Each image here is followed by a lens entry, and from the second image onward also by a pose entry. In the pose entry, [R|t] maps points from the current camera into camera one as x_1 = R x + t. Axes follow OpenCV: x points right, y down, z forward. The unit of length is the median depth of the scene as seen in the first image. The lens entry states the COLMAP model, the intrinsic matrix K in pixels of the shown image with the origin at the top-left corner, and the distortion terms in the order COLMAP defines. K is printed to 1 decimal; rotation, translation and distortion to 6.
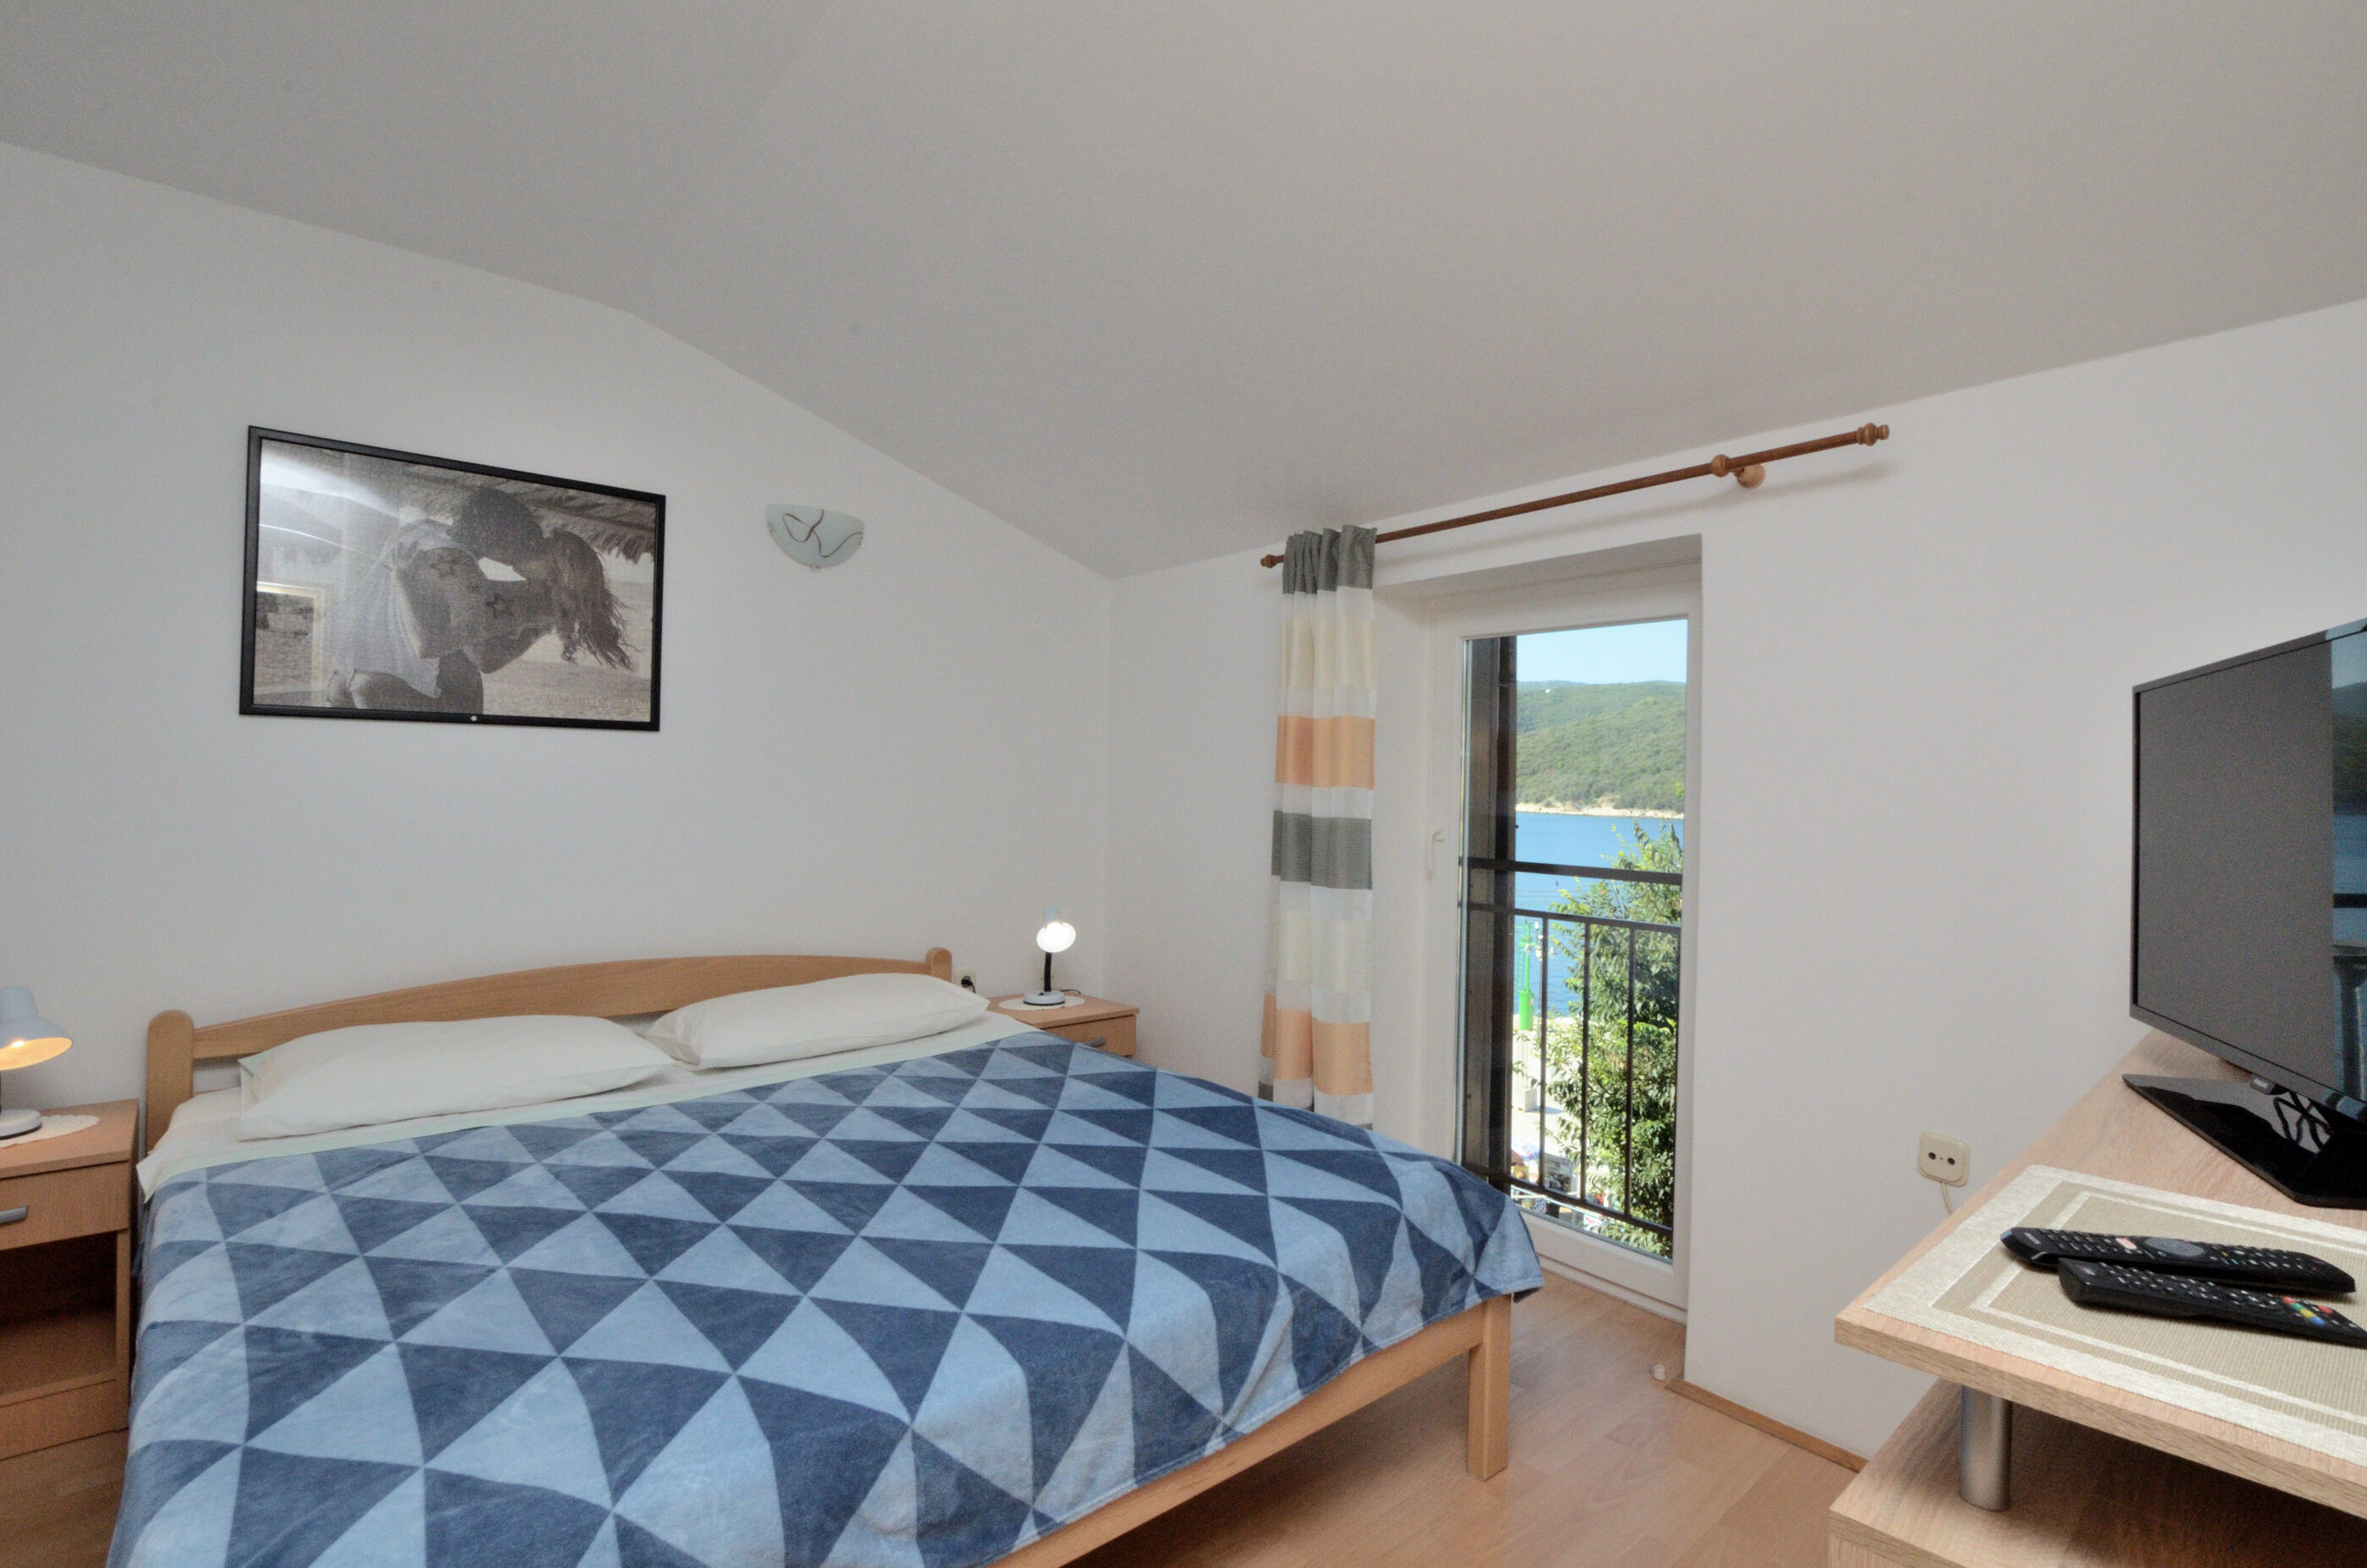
lens RADIAL K [[1146.9, 0, 1206.4], [0, 1146.9, 768.4], [0, 0, 1]] dist [-0.029464, 0.002993]
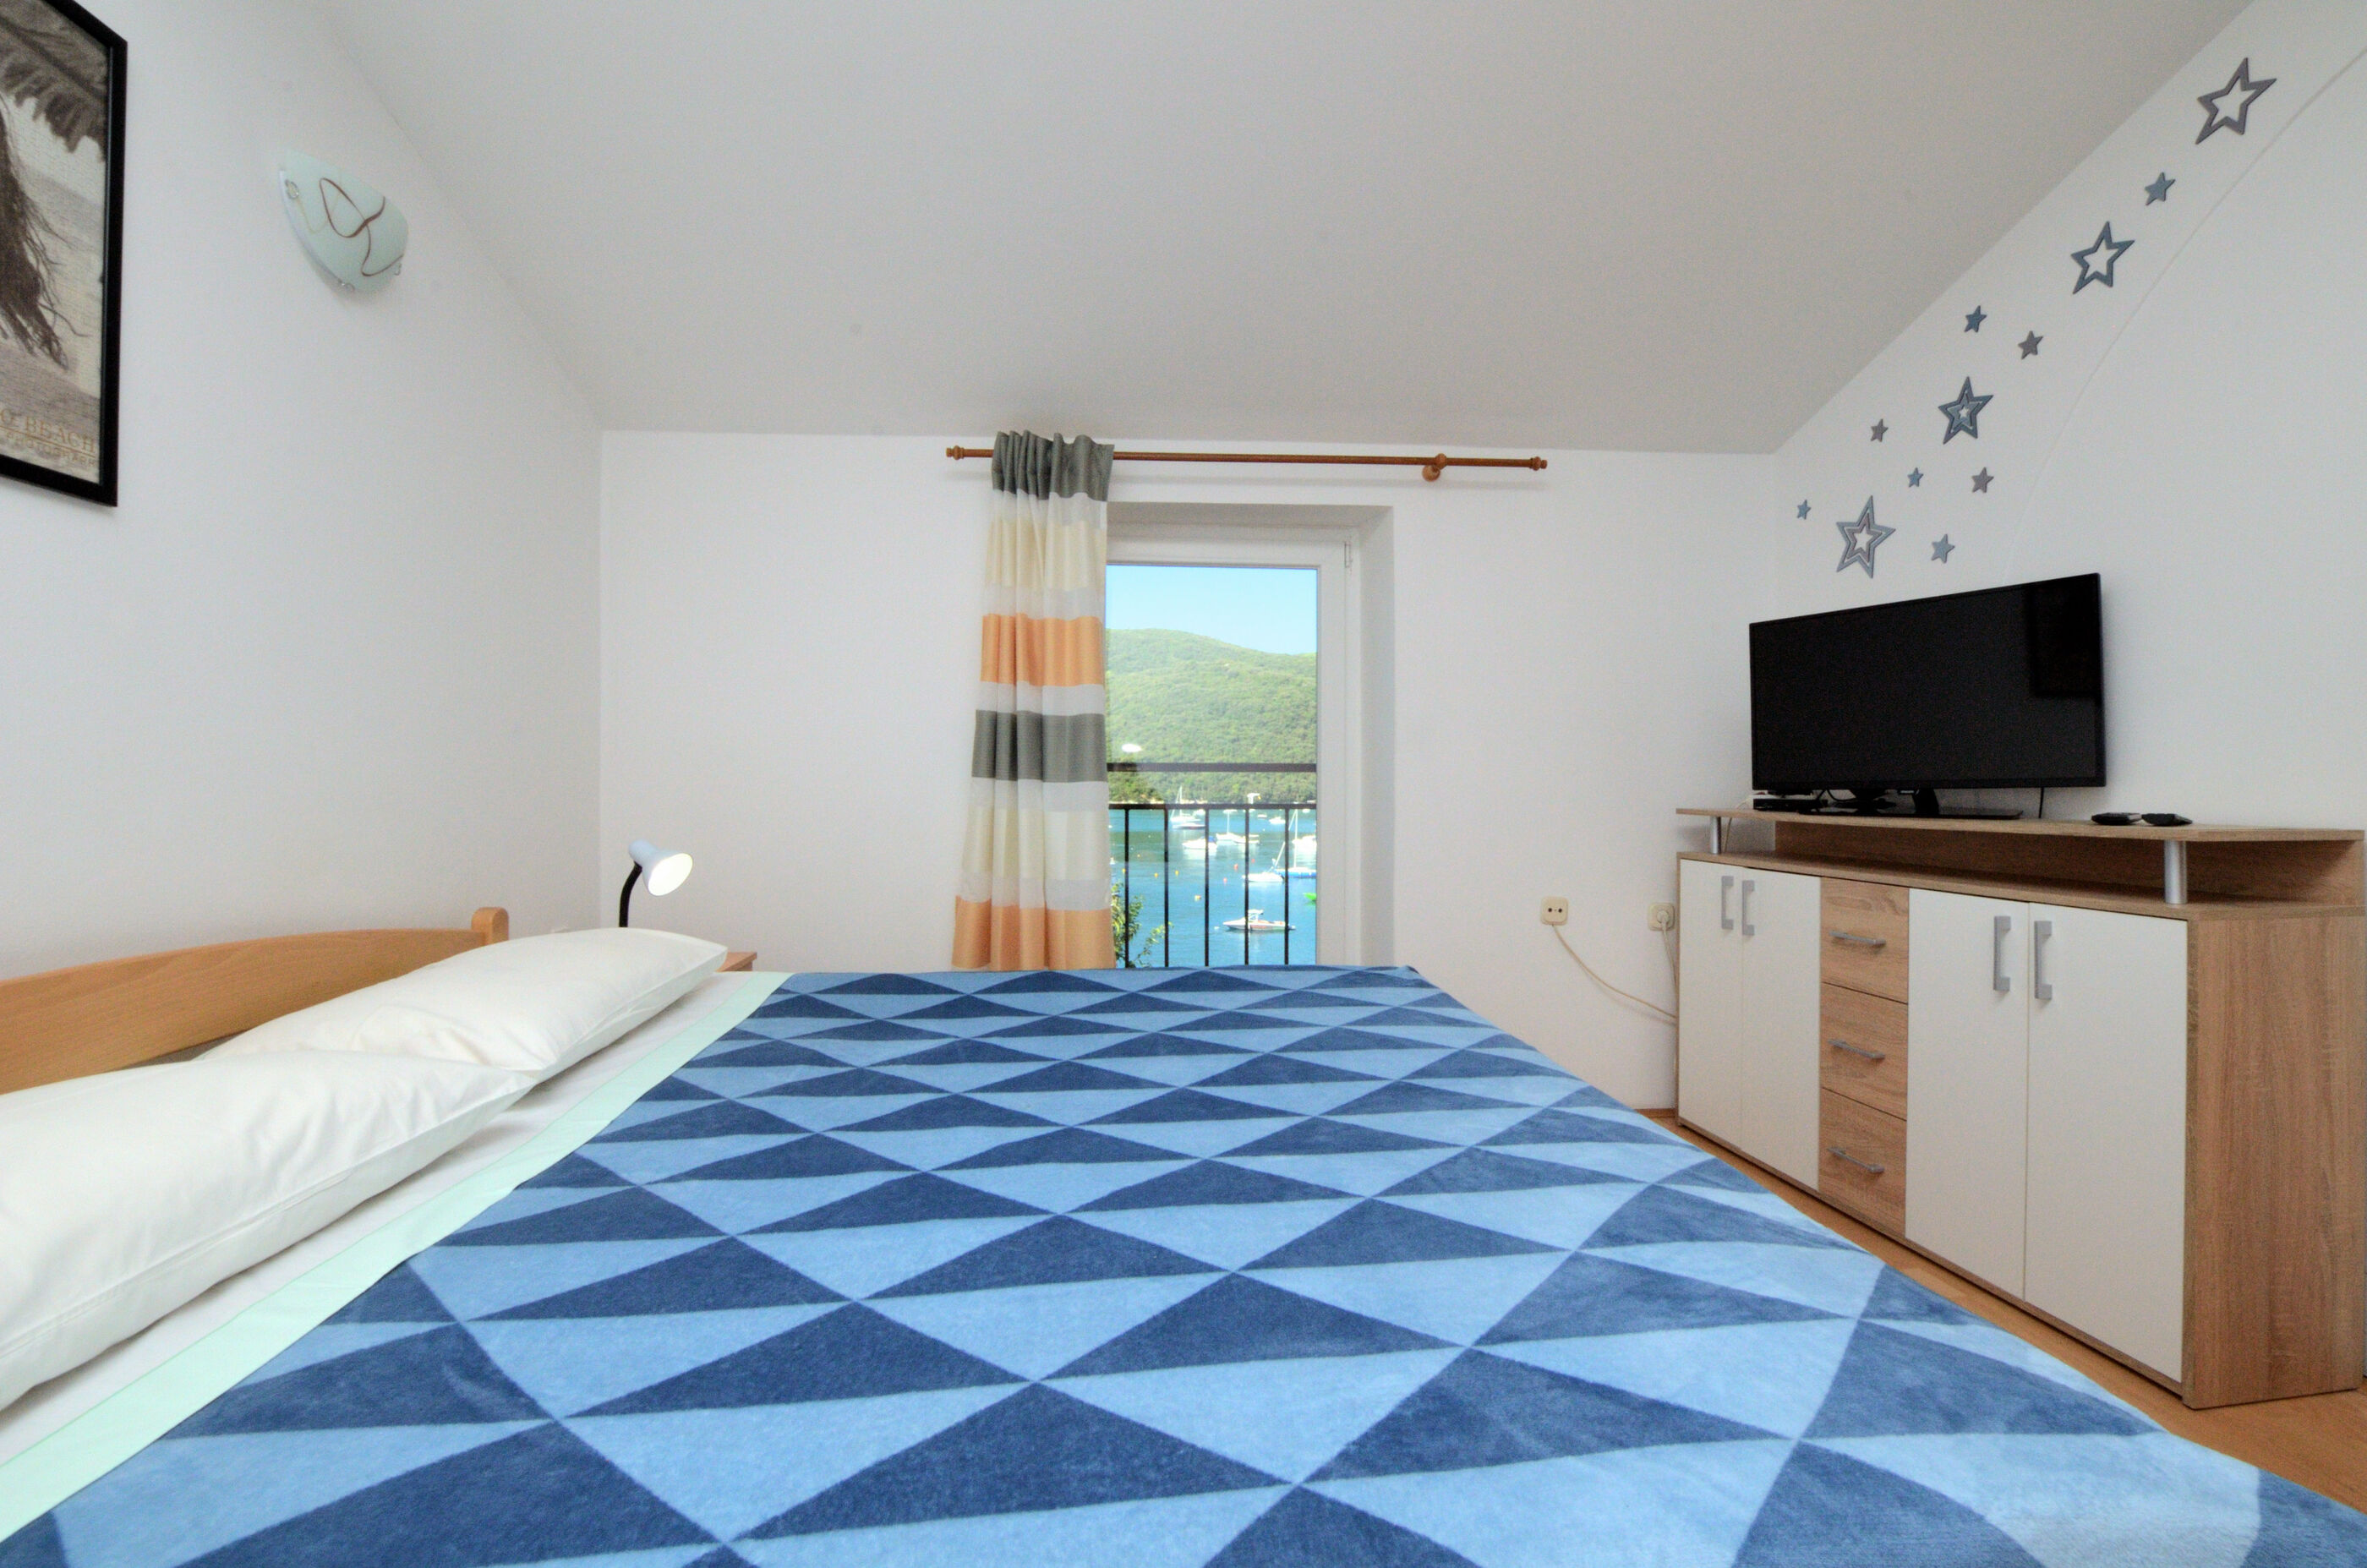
lens RADIAL K [[1044.4, 0, 1186.9], [0, 1044.4, 781.6], [0, 0, 1]] dist [-0.038458, 0.007332]
pose [[0.575370, -0.016301, 0.817731, -0.733078], [-0.001681, 0.999776, 0.021112, 0.100348], [-0.817892, -0.013521, 0.575213, 0.455591]]
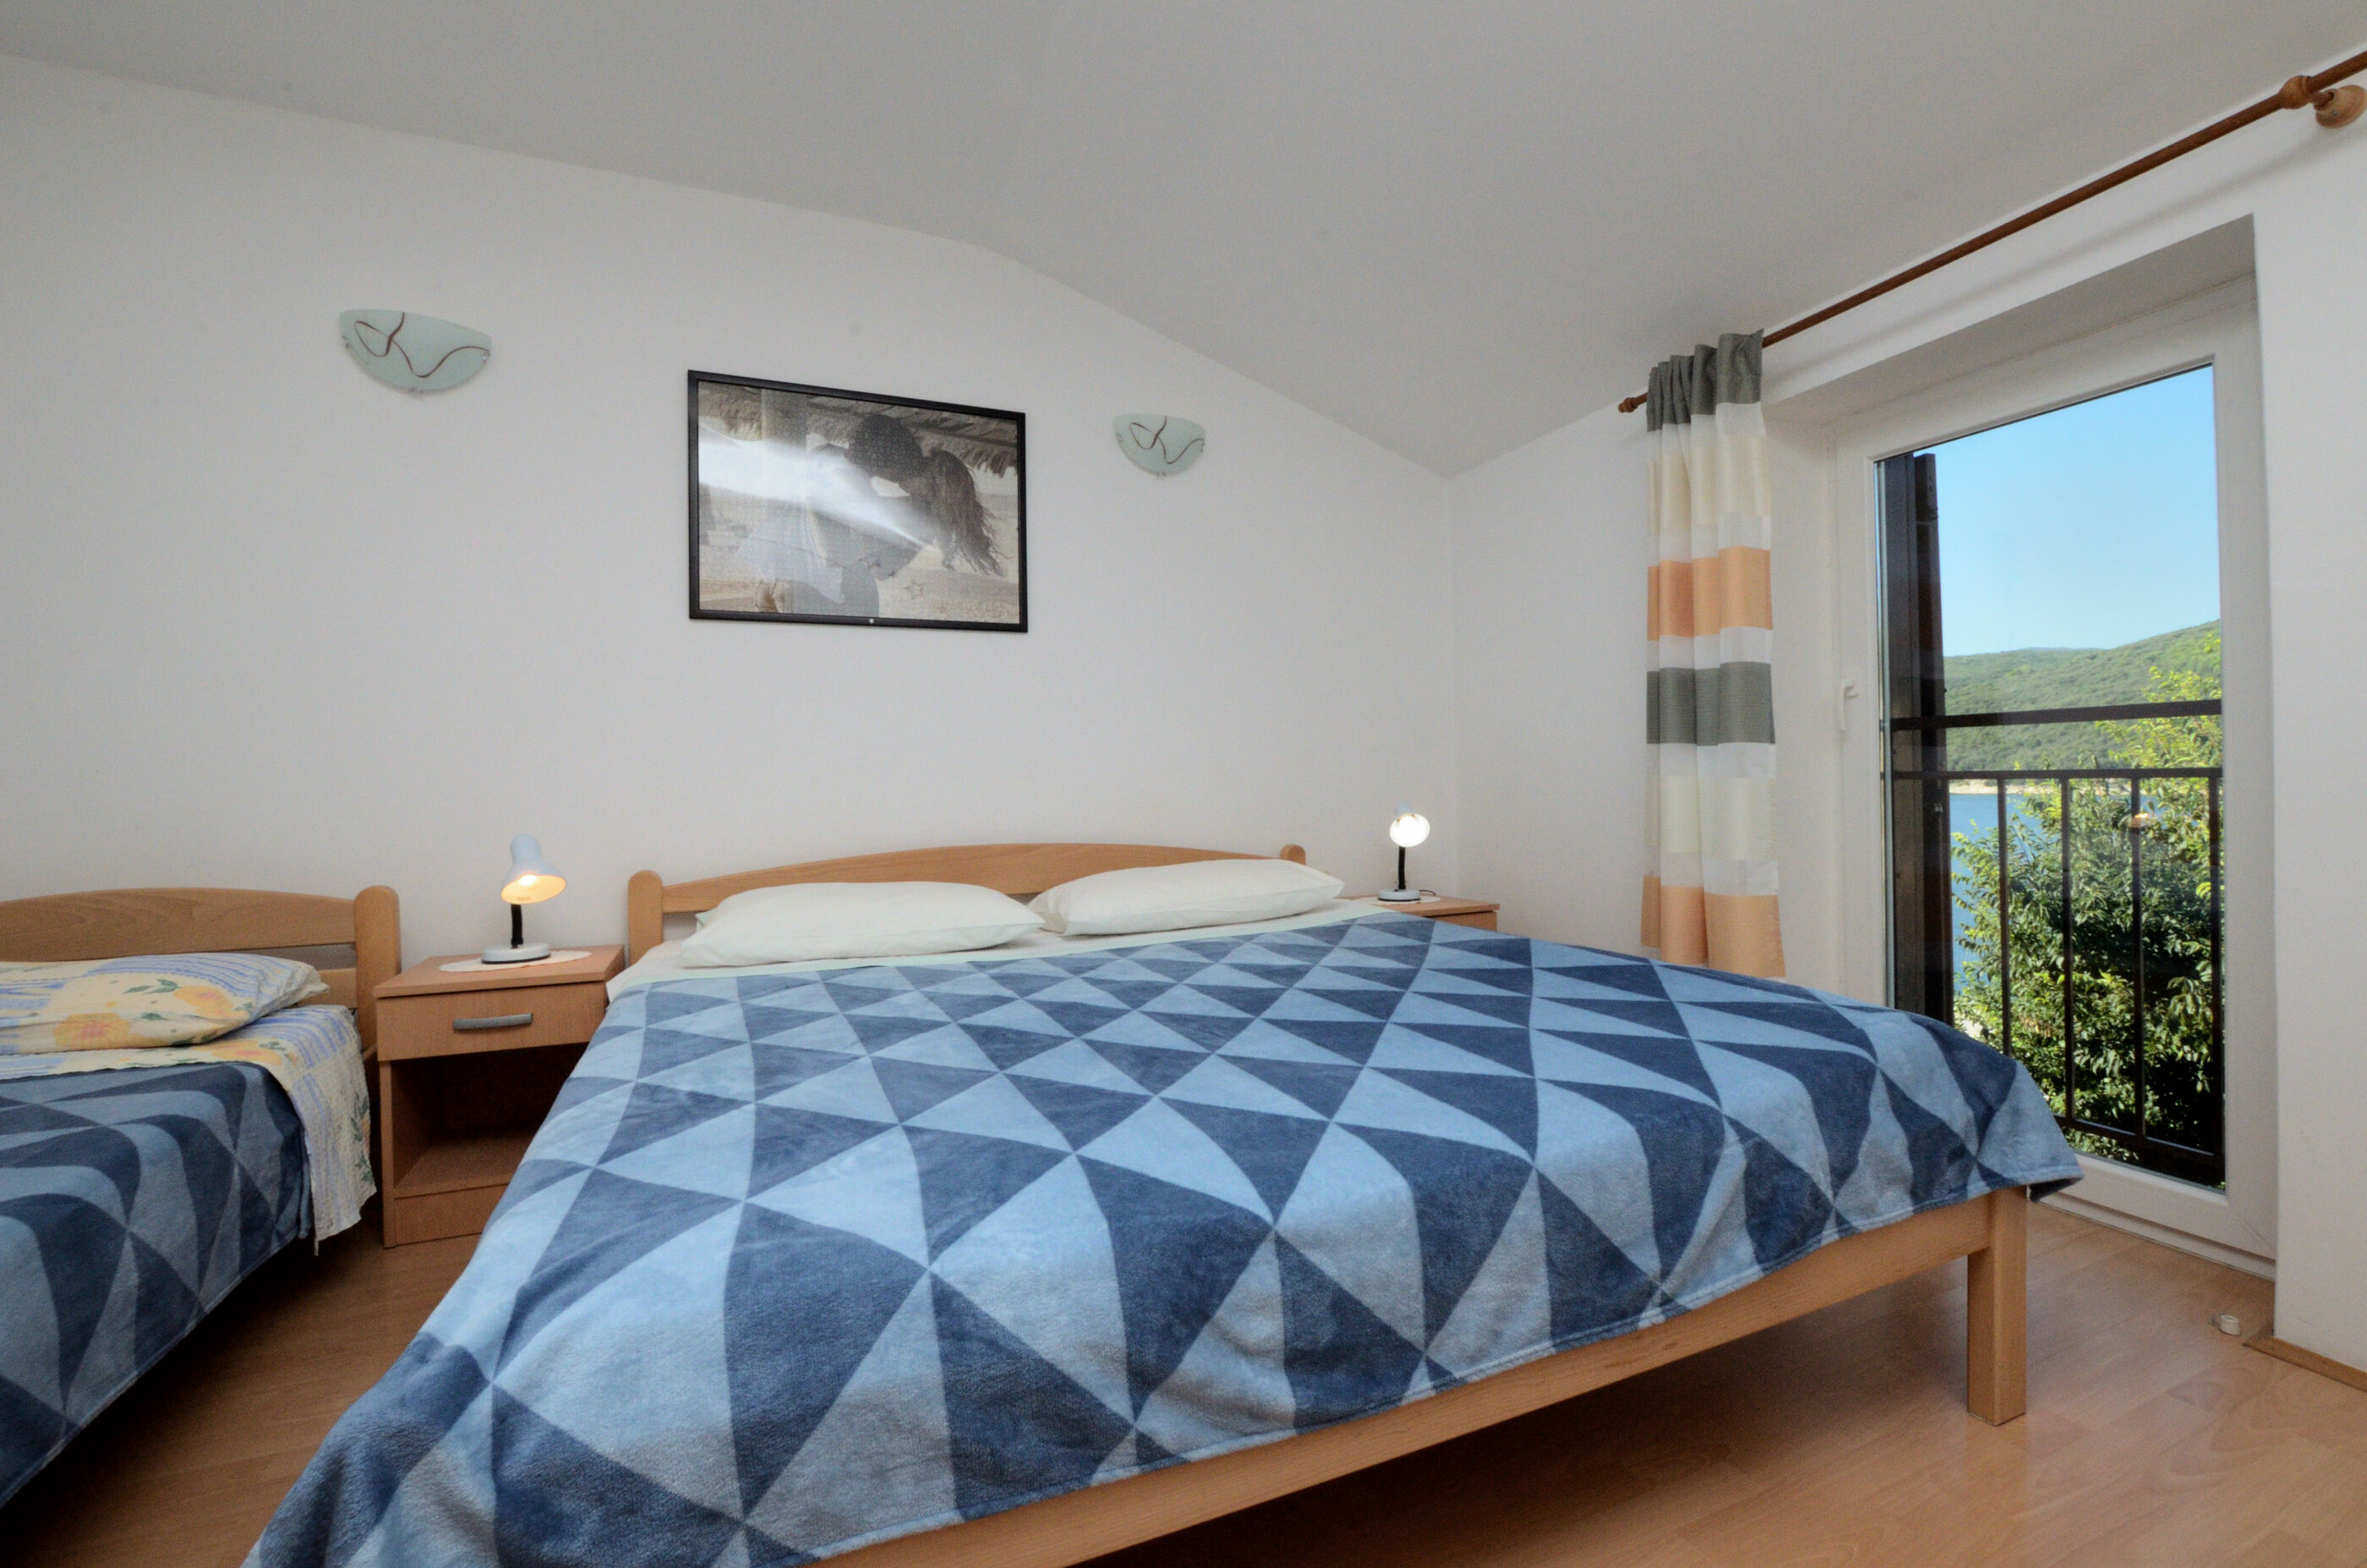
lens RADIAL K [[1044.4, 0, 1205.6], [0, 1044.4, 768.4], [0, 0, 1]] dist [-0.038458, 0.007332]
pose [[0.952367, -0.036149, -0.302803, -0.037326], [0.037021, 0.999310, -0.002861, 0.133242], [0.302697, -0.008486, 0.953049, 0.148316]]
